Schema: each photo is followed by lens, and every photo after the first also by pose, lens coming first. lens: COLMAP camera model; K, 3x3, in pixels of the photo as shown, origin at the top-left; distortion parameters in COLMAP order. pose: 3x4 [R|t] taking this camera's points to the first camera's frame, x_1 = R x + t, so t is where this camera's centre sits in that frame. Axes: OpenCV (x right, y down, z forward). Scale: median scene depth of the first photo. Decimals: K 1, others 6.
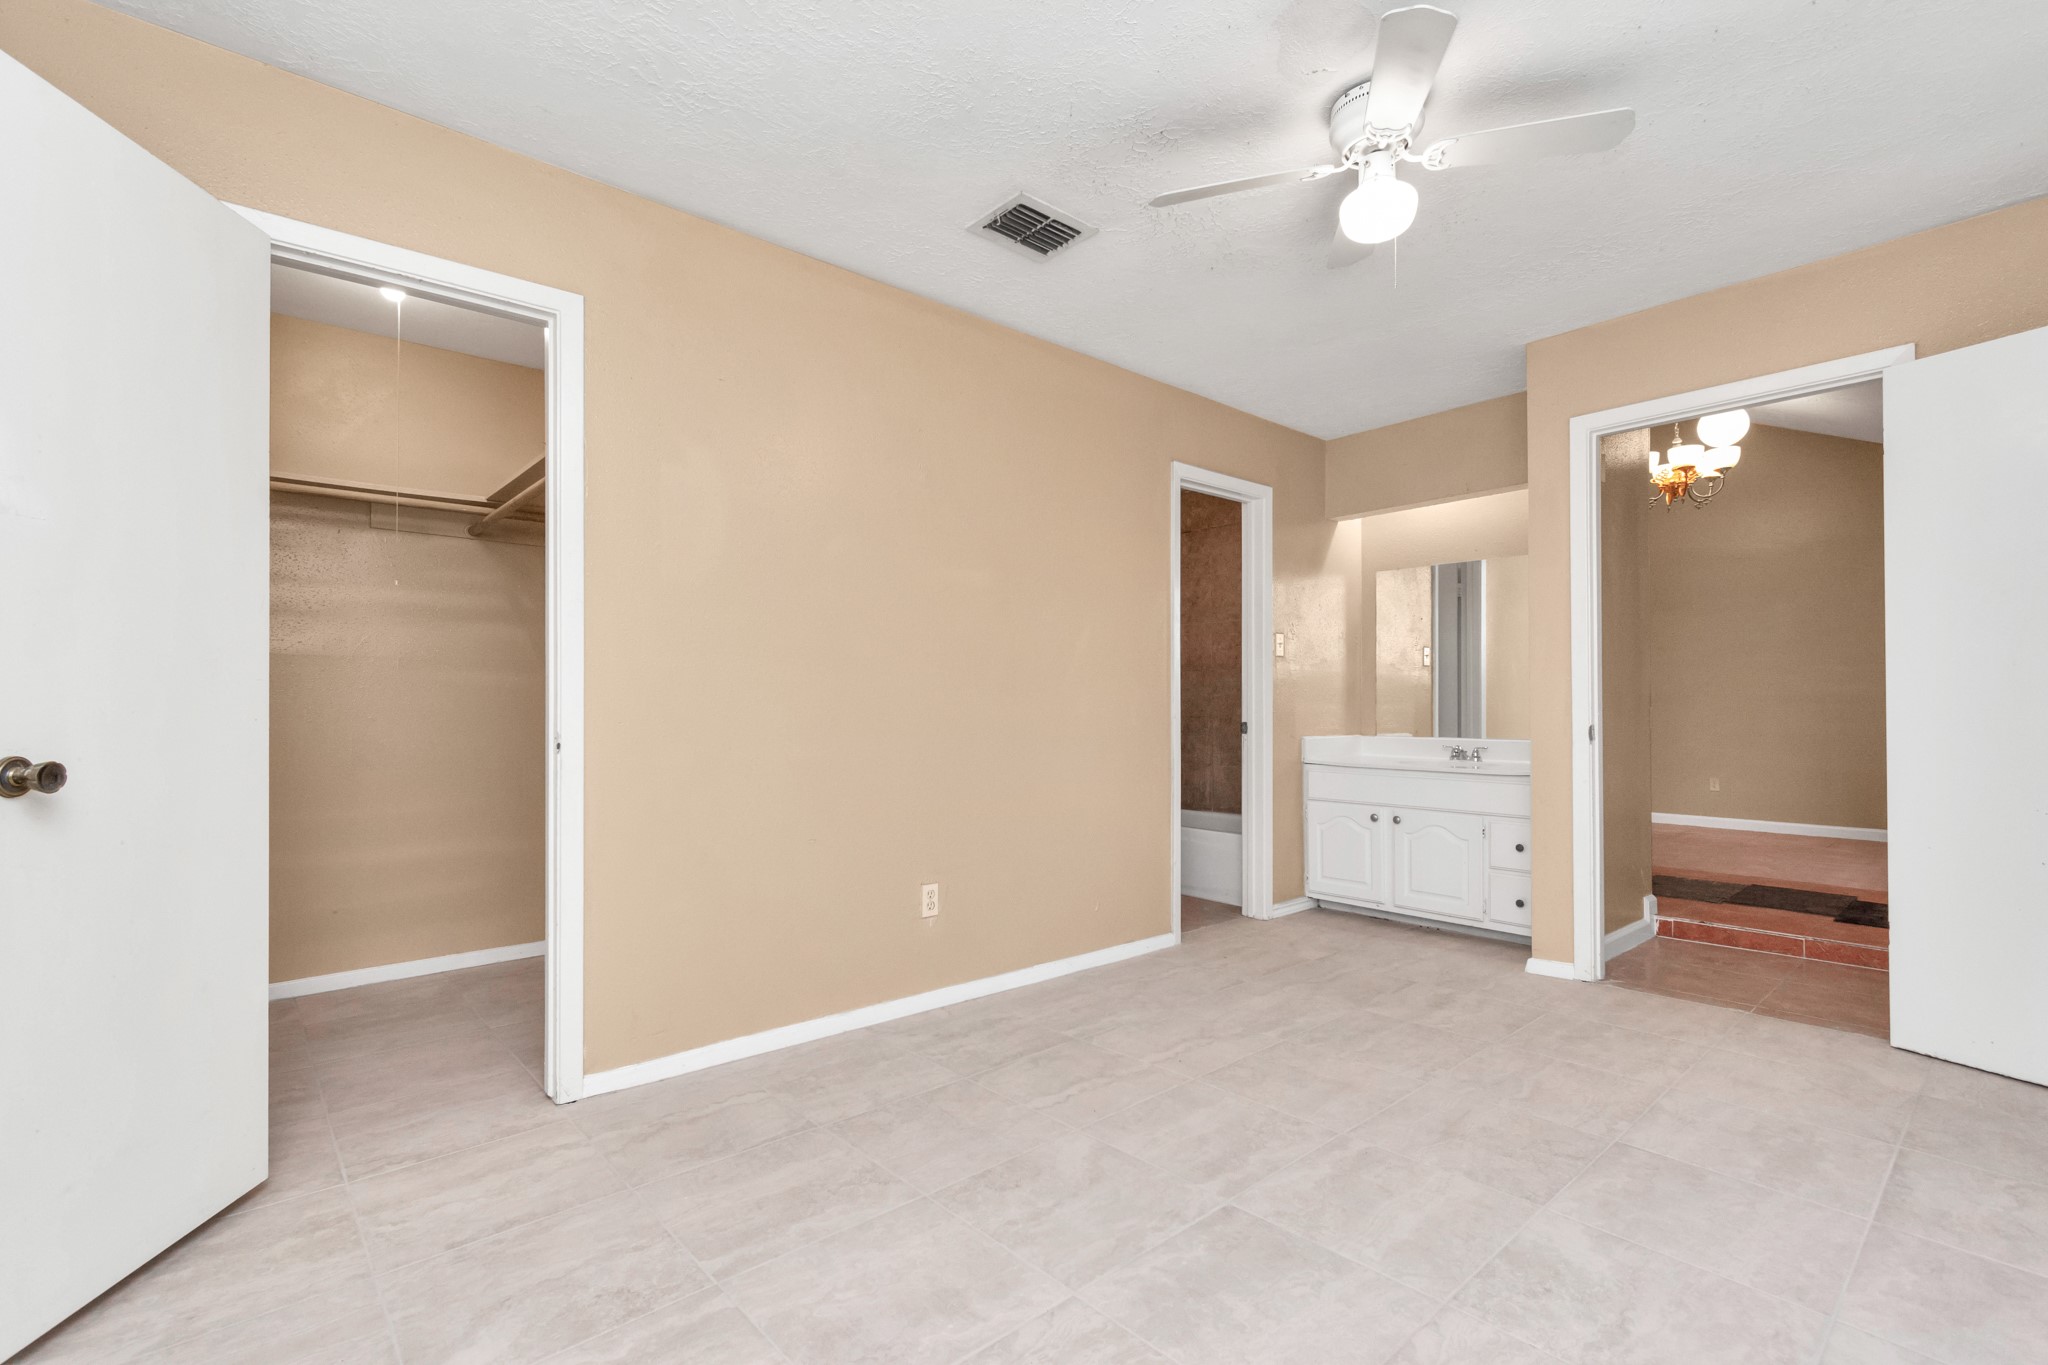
lens RADIAL K [[904.2, 0, 1030.9], [0, 904.2, 699.6], [0, 0, 1]] dist [-0.002569, -0.000619]
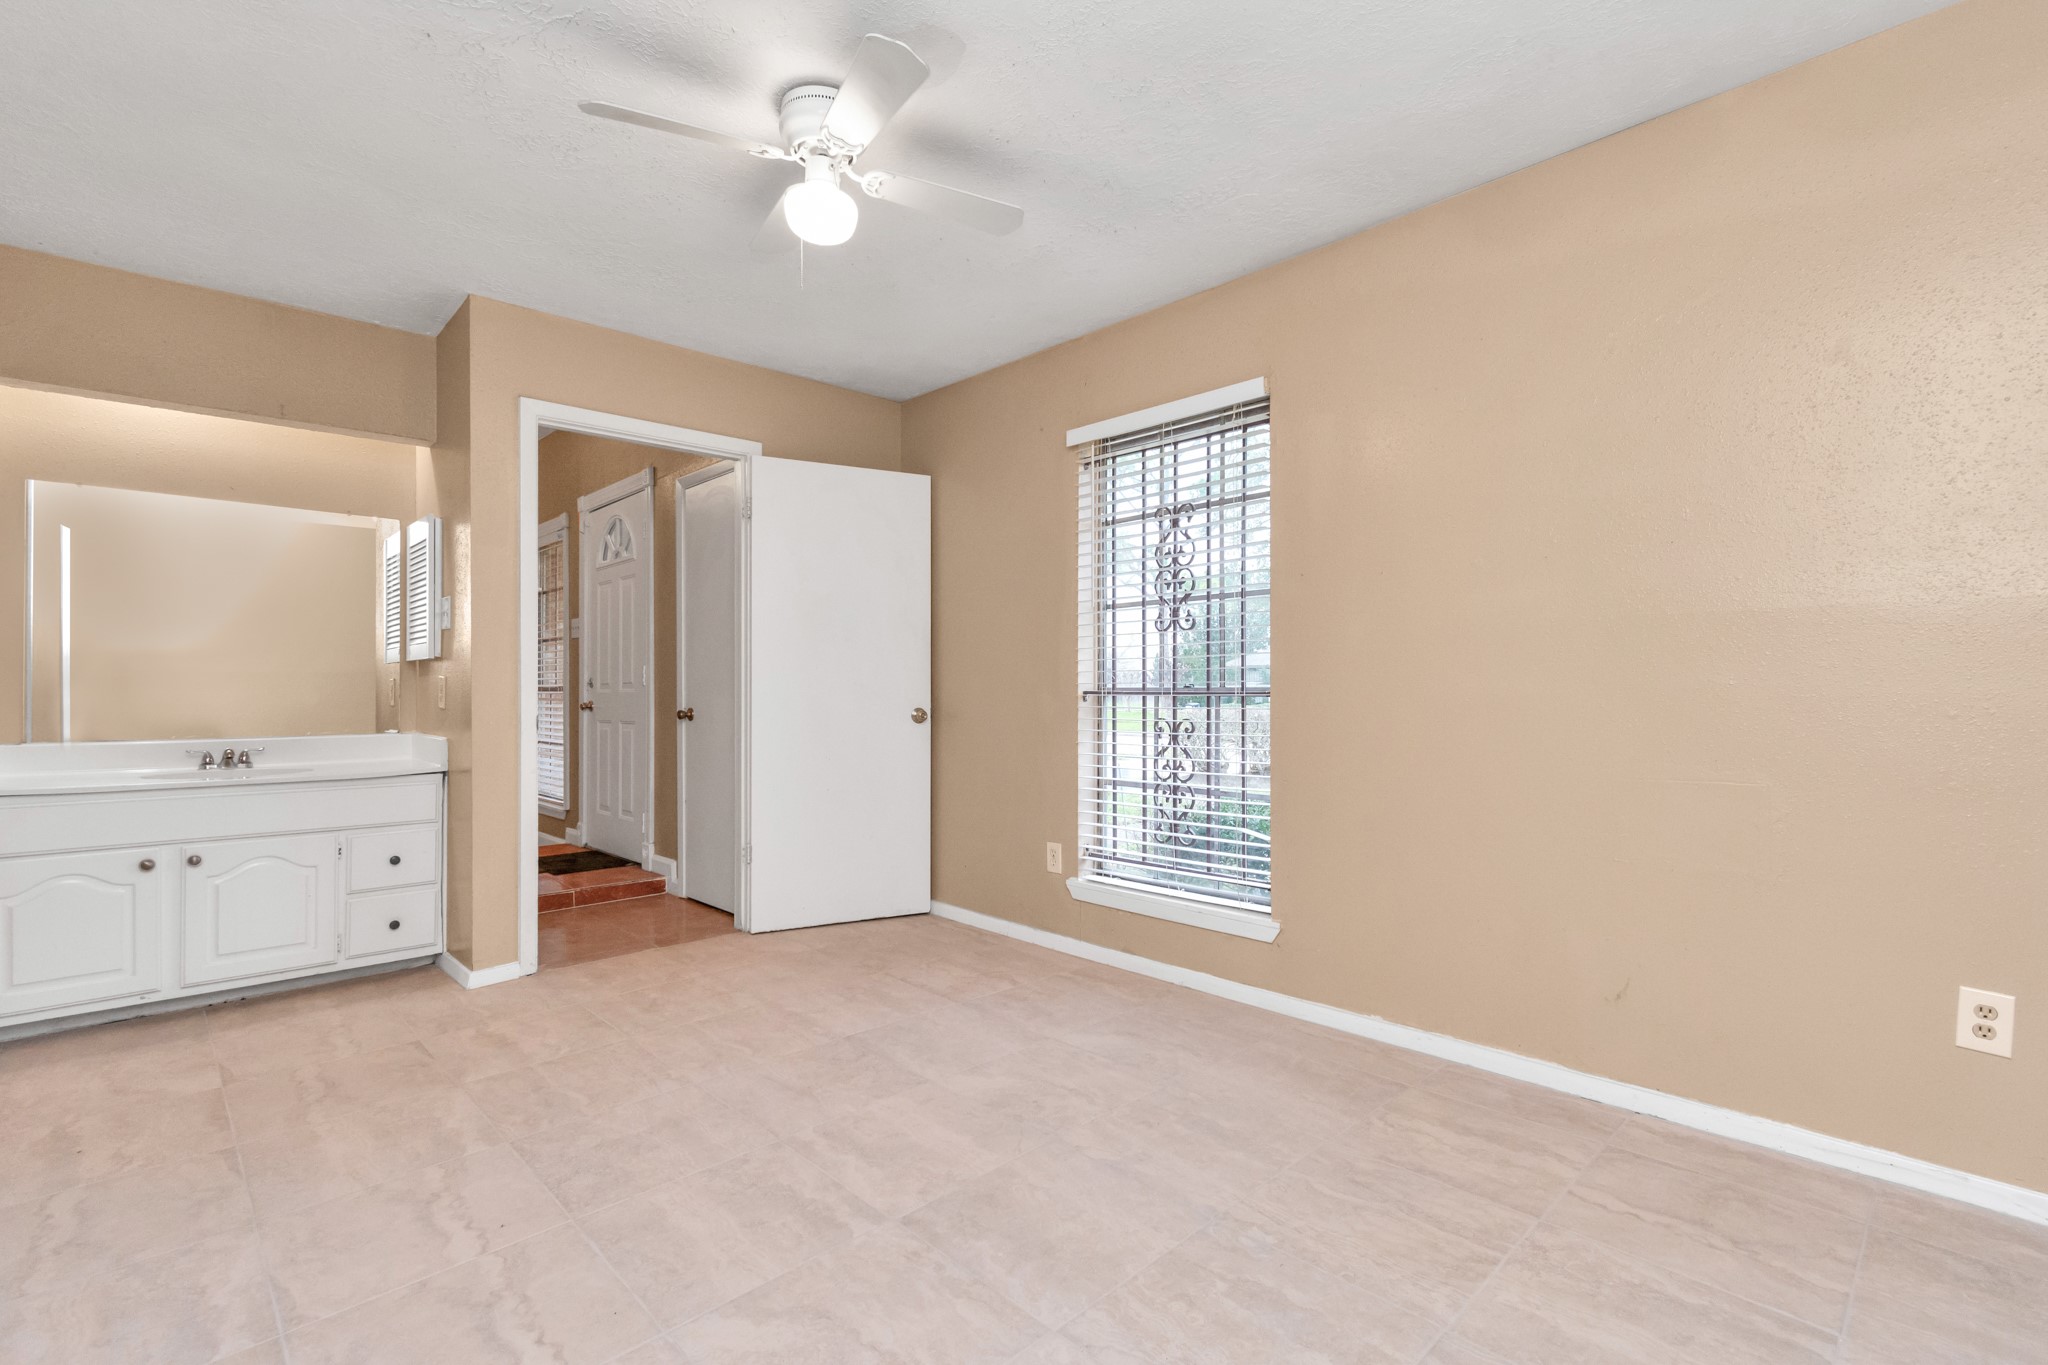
lens RADIAL K [[942.6, 0, 1022.1], [0, 942.6, 685.6], [0, 0, 1]] dist [0.000977, -0.000258]
pose [[-0.040930, 0.005407, 0.999147, -0.525151], [-0.005958, 0.999966, -0.005656, -0.000454], [-0.999144, -0.006185, -0.040896, 0.611449]]
